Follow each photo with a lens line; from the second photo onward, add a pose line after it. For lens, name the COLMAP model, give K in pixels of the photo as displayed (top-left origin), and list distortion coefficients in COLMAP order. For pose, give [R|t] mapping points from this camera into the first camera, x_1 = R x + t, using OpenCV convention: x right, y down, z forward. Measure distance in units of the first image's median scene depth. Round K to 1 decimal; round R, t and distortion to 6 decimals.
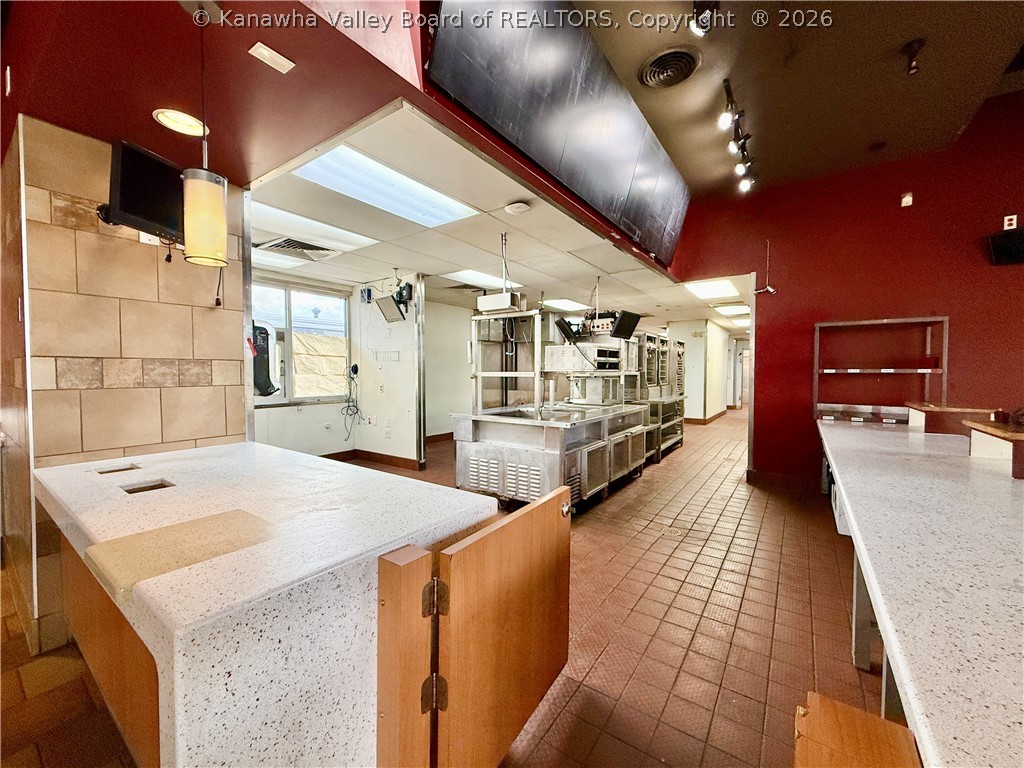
lens RADIAL K [[408.0, 0, 512.0], [0, 408.0, 383.0], [0, 0, 1]] dist [0.002541, 0.000344]
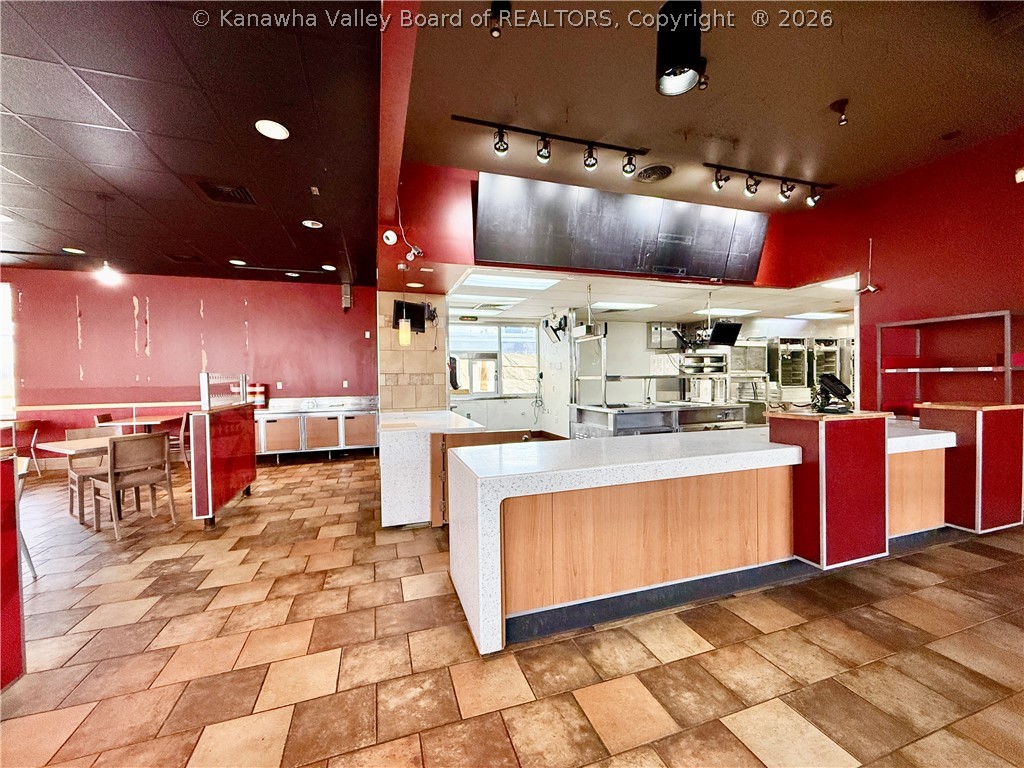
lens RADIAL K [[408.0, 0, 512.4], [0, 408.0, 384.4], [0, 0, 1]] dist [0.002541, 0.000344]
pose [[0.807167, -0.002705, -0.590317, 0.503171], [-0.001332, 0.999979, -0.006404, 0.010193], [0.590322, 0.005955, 0.807146, -0.304093]]
